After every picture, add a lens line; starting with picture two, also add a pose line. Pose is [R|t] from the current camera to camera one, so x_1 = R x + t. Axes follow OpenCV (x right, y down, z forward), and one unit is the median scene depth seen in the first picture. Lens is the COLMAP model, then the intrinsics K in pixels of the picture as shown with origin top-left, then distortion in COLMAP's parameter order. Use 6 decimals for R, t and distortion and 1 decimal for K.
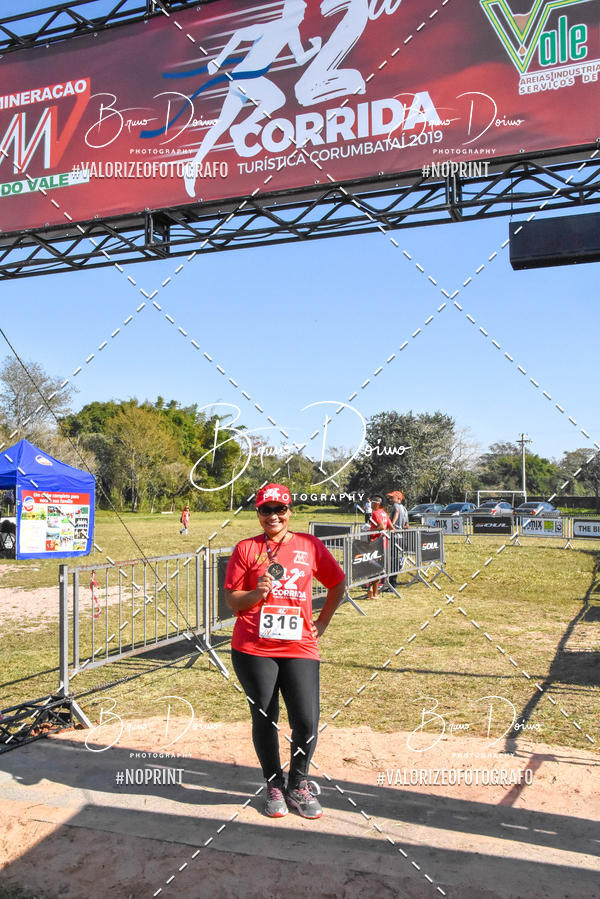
lens RADIAL K [[841.1, 0, 305.2], [0, 841.1, 453.2], [0, 0, 1]] dist [-0.063579, 0.144141]
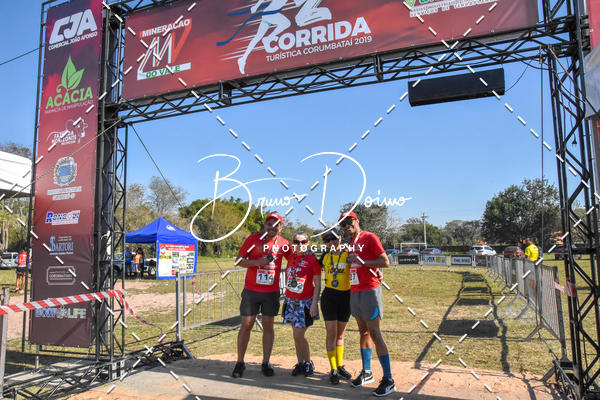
lens RADIAL K [[445.3, 0, 300.2], [0, 445.3, 201.2], [0, 0, 1]] dist [-0.121088, 0.106320]
pose [[0.999709, -0.015102, -0.018829, 0.010617], [0.014045, 0.998383, -0.055089, 0.041253], [0.019630, 0.054808, 0.998304, 0.006171]]
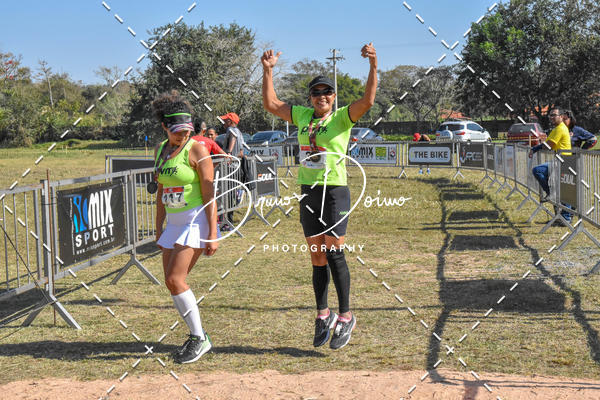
lens RADIAL K [[998.3, 0, 300.0], [0, 998.3, 200.0], [0, 0, 1]] dist [0.125007, 0.187005]
pose [[0.974769, -0.041880, 0.219254, -0.156459], [0.014390, 0.991989, 0.125506, 0.021513], [-0.222753, -0.119184, 0.967562, -0.011094]]
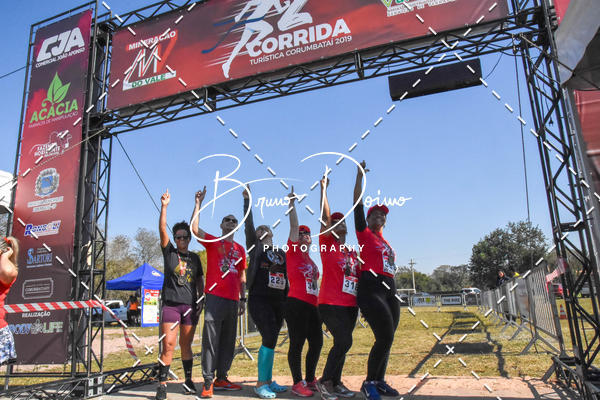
lens RADIAL K [[444.3, 0, 300.0], [0, 444.3, 200.0], [0, 0, 1]] dist [-0.122202, 0.106613]
pose [[0.999222, -0.037090, 0.013424, 0.010493], [0.038840, 0.984518, -0.170925, 0.149504], [-0.006877, 0.171313, 0.985193, 0.029884]]
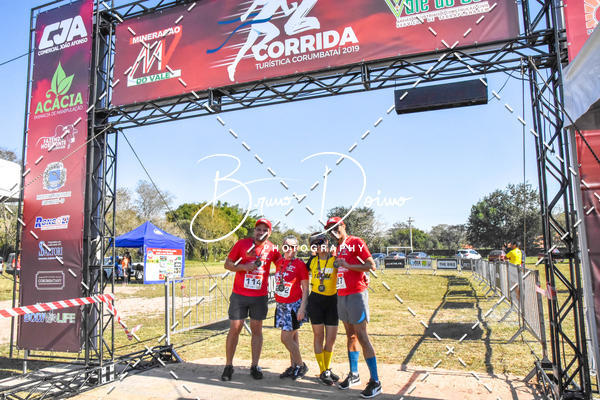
lens RADIAL K [[444.0, 0, 298.4], [0, 444.0, 202.7], [0, 0, 1]] dist [-0.124270, 0.107837]
pose [[0.999883, -0.013929, 0.006392, 0.007686], [0.014291, 0.998065, -0.060521, 0.038884], [-0.005537, 0.060605, 0.998146, -0.007542]]
